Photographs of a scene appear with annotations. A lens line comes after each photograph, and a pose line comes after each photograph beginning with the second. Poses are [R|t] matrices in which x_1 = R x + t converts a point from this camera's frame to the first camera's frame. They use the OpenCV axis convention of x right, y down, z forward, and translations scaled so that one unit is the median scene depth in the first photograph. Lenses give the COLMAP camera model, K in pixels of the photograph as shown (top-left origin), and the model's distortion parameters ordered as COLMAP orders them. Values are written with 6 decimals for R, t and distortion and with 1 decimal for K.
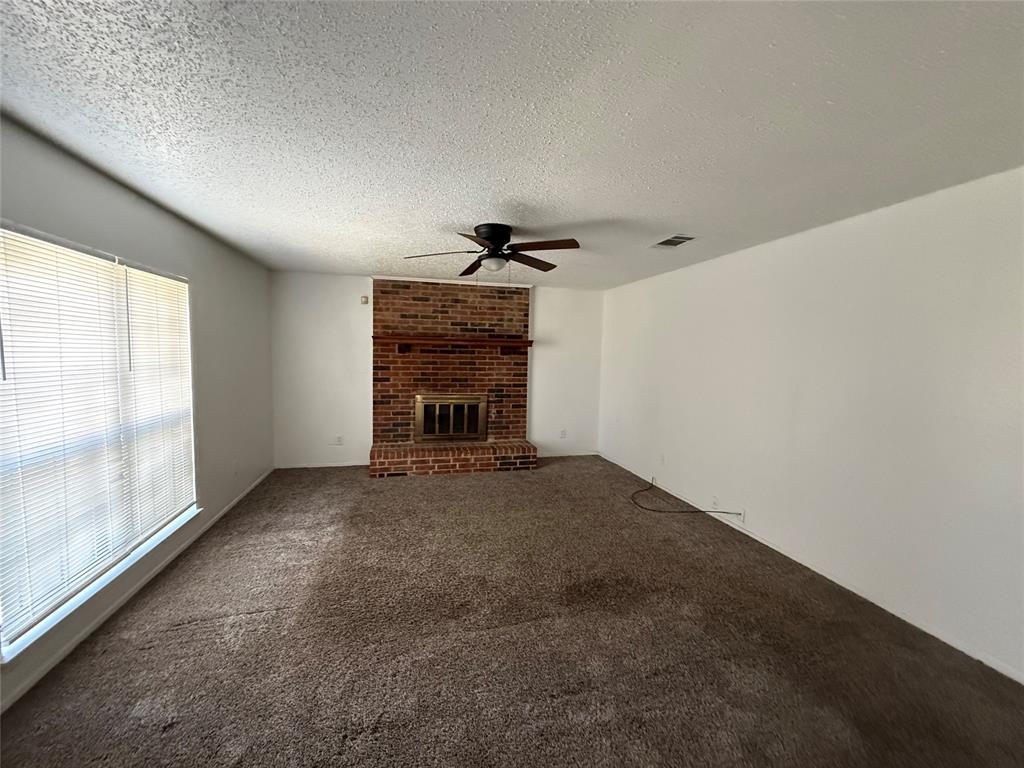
lens RADIAL K [[410.7, 0, 512.0], [0, 410.7, 384.0], [0, 0, 1]] dist [0.000543, 0.000432]
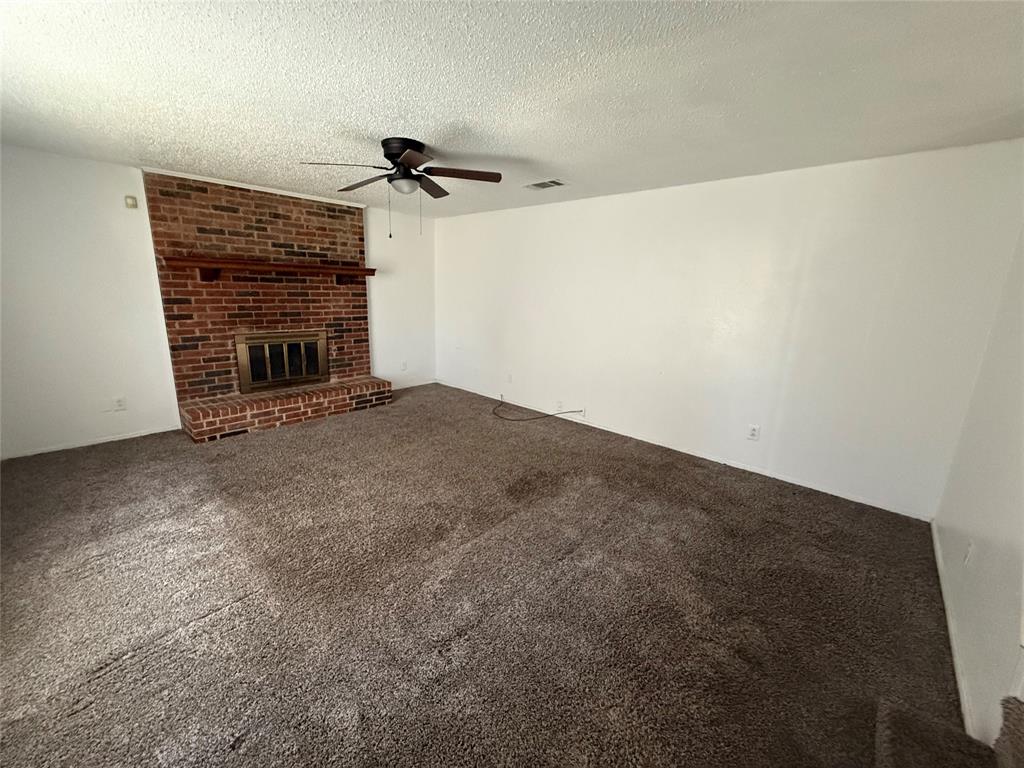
lens RADIAL K [[410.7, 0, 512.0], [0, 410.7, 384.0], [0, 0, 1]] dist [0.000543, 0.000432]
pose [[0.835286, -0.120781, 0.536385, -0.228438], [0.027406, 0.983507, 0.178783, -0.007744], [-0.549132, -0.134635, 0.824820, 0.030068]]
